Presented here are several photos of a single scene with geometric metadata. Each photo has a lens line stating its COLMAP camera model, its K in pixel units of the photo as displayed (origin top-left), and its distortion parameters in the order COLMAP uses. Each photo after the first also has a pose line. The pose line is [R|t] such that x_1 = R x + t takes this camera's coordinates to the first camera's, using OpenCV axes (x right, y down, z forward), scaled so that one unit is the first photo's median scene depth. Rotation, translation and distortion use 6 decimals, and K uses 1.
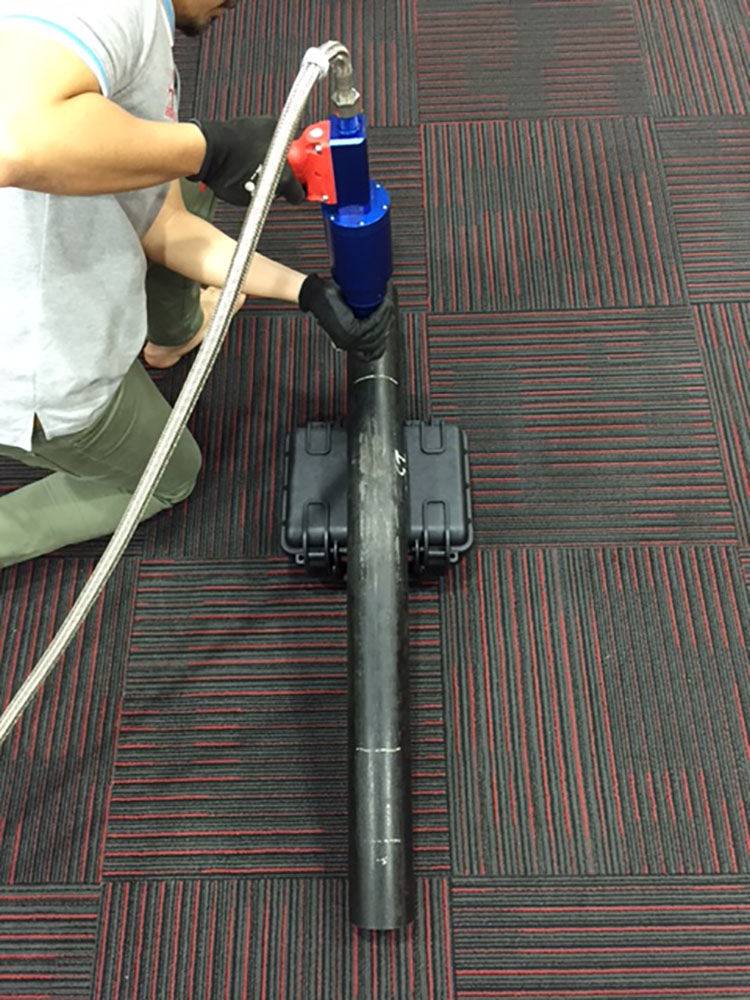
lens RADIAL K [[856.3, 0, 375.0], [0, 856.3, 500.0], [0, 0, 1]] dist [0.081223, -0.131820]
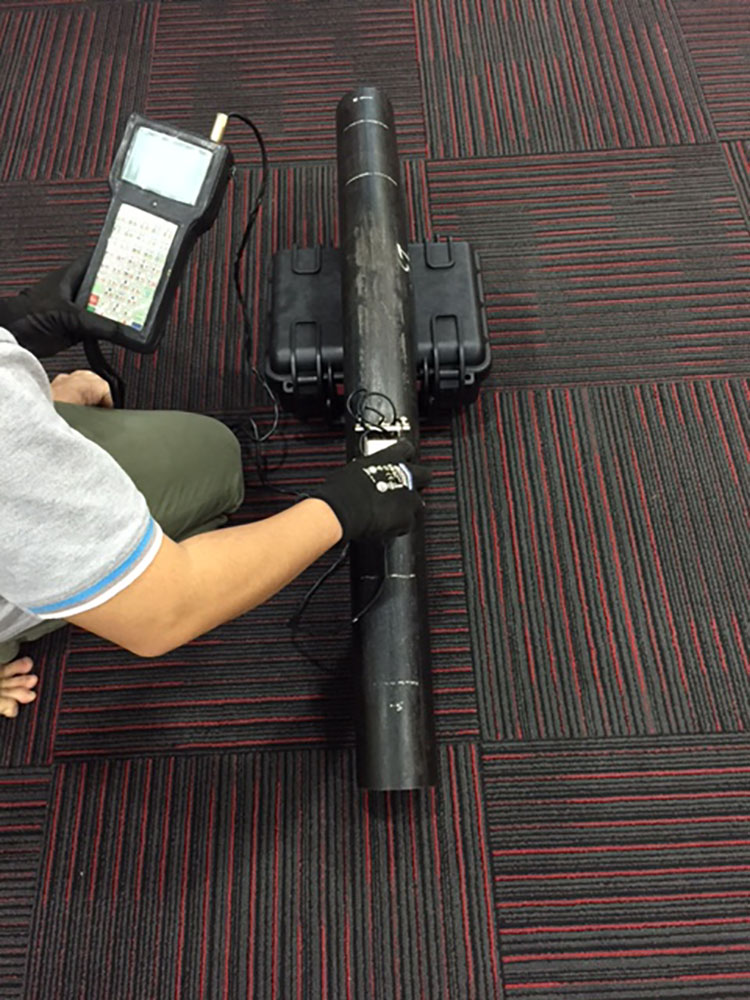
lens RADIAL K [[856.3, 0, 375.0], [0, 856.3, 500.0], [0, 0, 1]] dist [0.081223, -0.131820]
pose [[0.999587, -0.027864, 0.006964, -0.010757], [0.028227, 0.997857, -0.059033, 0.235959], [-0.005304, 0.059205, 0.998232, 0.161842]]
